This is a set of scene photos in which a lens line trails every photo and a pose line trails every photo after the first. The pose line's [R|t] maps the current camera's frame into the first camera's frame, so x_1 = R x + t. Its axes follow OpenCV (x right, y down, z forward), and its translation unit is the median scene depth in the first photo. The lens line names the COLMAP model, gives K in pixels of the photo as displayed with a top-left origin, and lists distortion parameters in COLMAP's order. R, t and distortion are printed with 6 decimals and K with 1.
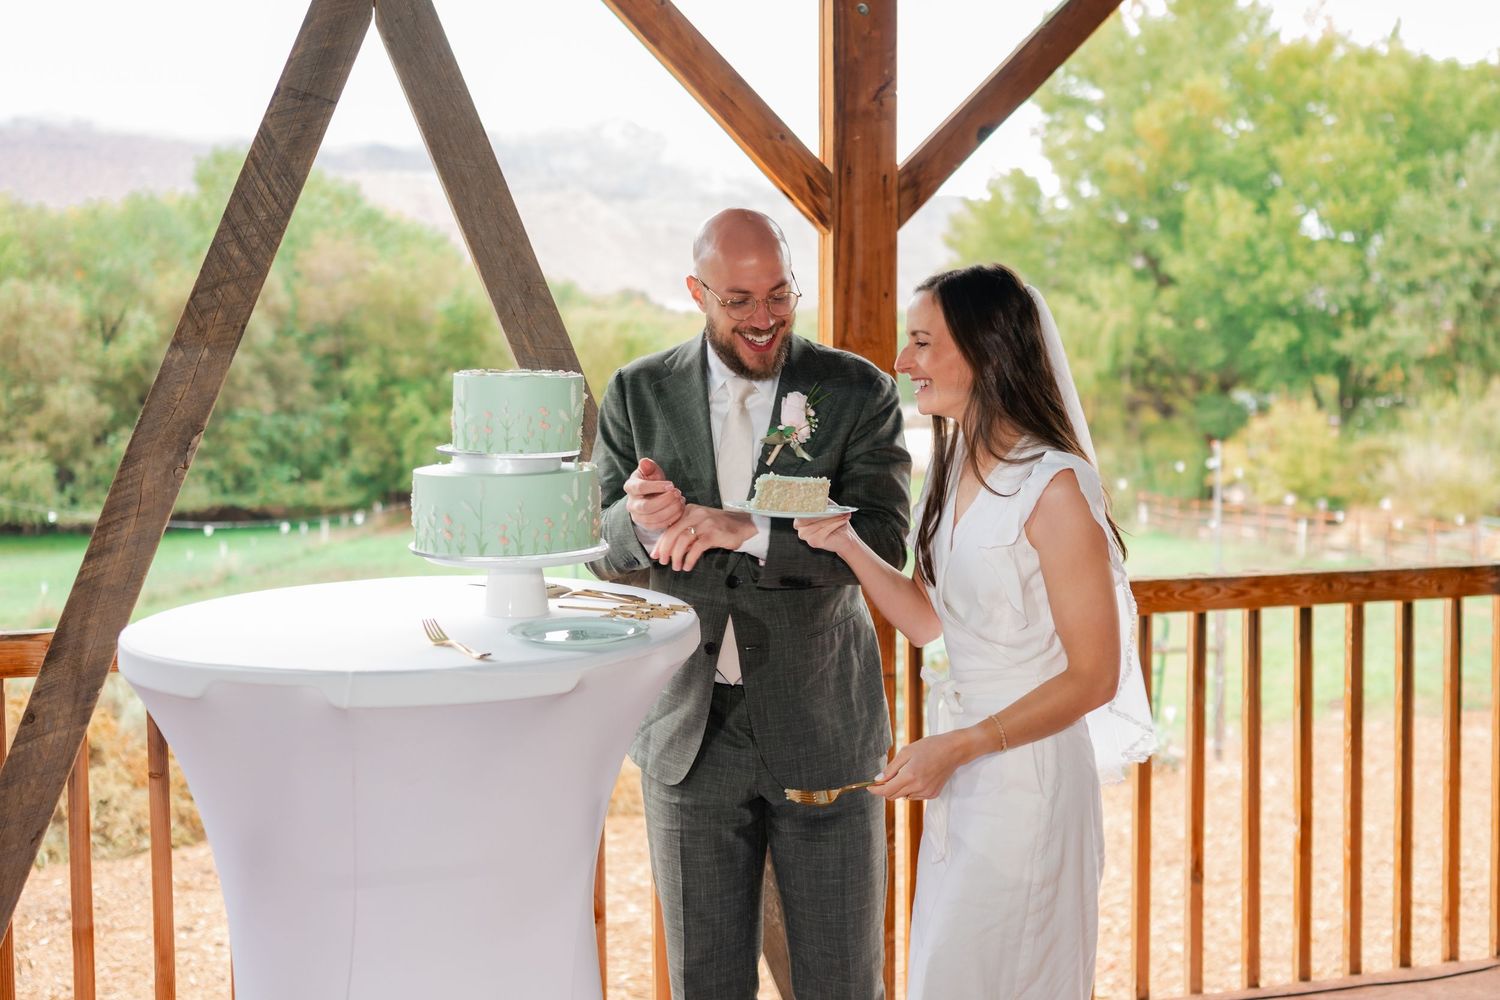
lens RADIAL K [[1870.6, 0, 750.0], [0, 1870.6, 500.0], [0, 0, 1]] dist [-0.012663, 0.022180]
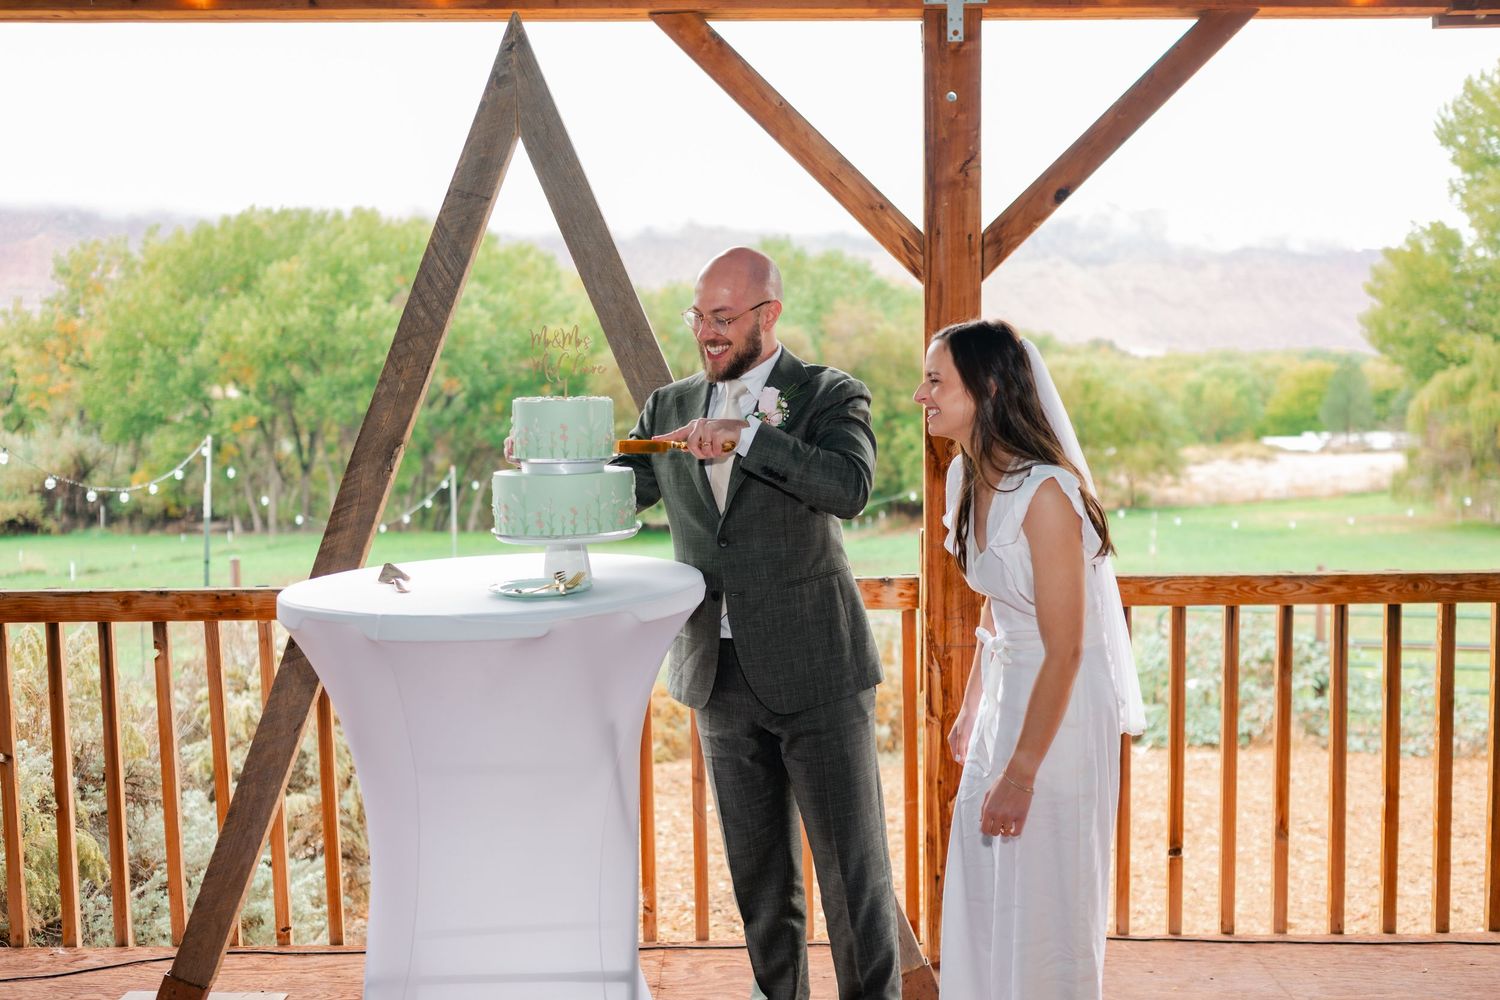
lens RADIAL K [[1488.1, 0, 753.6], [0, 1488.1, 582.9], [0, 0, 1]] dist [0.001139, -0.008696]
pose [[0.944594, 0.029470, -0.326915, 0.231670], [-0.014010, 0.998674, 0.049544, 0.005515], [0.327941, -0.042219, 0.943754, 0.029420]]
